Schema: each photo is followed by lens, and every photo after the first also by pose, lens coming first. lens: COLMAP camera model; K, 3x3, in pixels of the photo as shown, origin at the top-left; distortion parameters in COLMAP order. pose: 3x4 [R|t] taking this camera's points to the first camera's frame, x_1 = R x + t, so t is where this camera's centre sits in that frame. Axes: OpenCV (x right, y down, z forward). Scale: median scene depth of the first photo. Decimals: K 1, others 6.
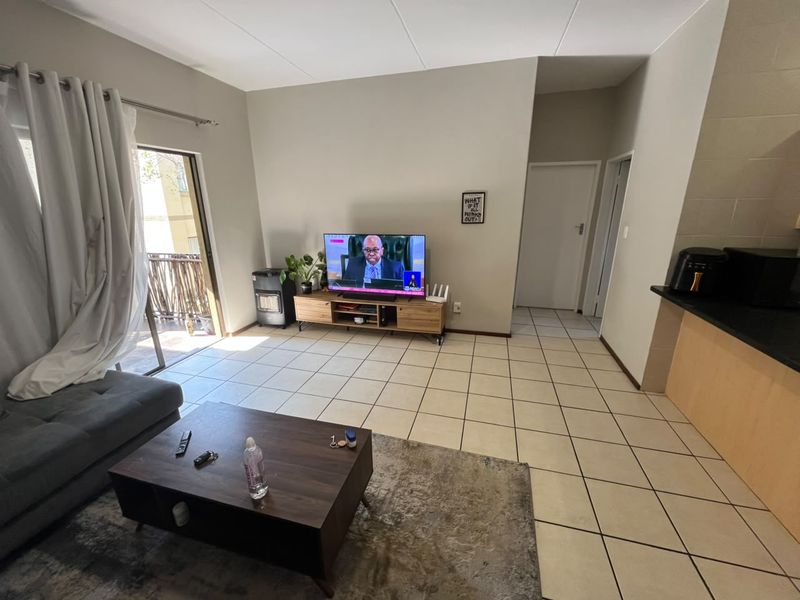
lens RADIAL K [[323.7, 0, 400.0], [0, 323.7, 300.0], [0, 0, 1]] dist [-0.002733, -0.000451]
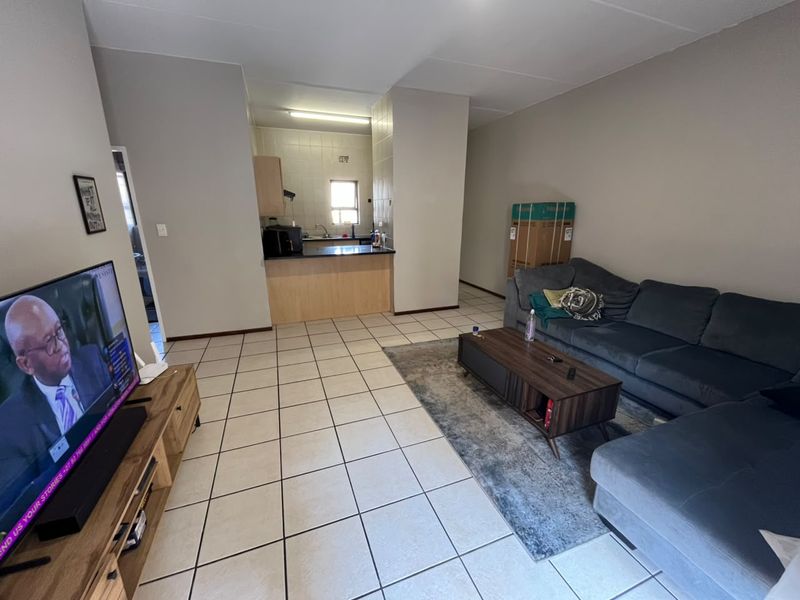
lens RADIAL K [[323.7, 0, 400.0], [0, 323.7, 300.0], [0, 0, 1]] dist [-0.002733, -0.000451]
pose [[-0.594130, -0.210691, 0.776285, -0.554768], [0.236617, 0.876607, 0.419014, -0.249072], [-0.768779, 0.432631, -0.470966, 0.928719]]
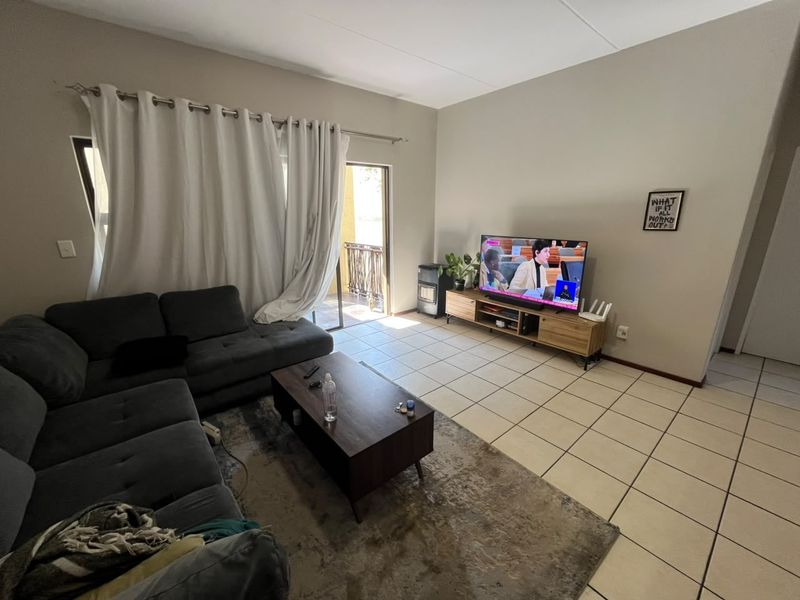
lens RADIAL K [[323.7, 0, 400.0], [0, 323.7, 300.0], [0, 0, 1]] dist [-0.002733, -0.000451]
pose [[0.821424, 0.158801, -0.547763, 0.167130], [-0.167672, 0.985250, 0.034192, 0.010001], [0.545113, 0.063759, 0.835934, 0.005584]]
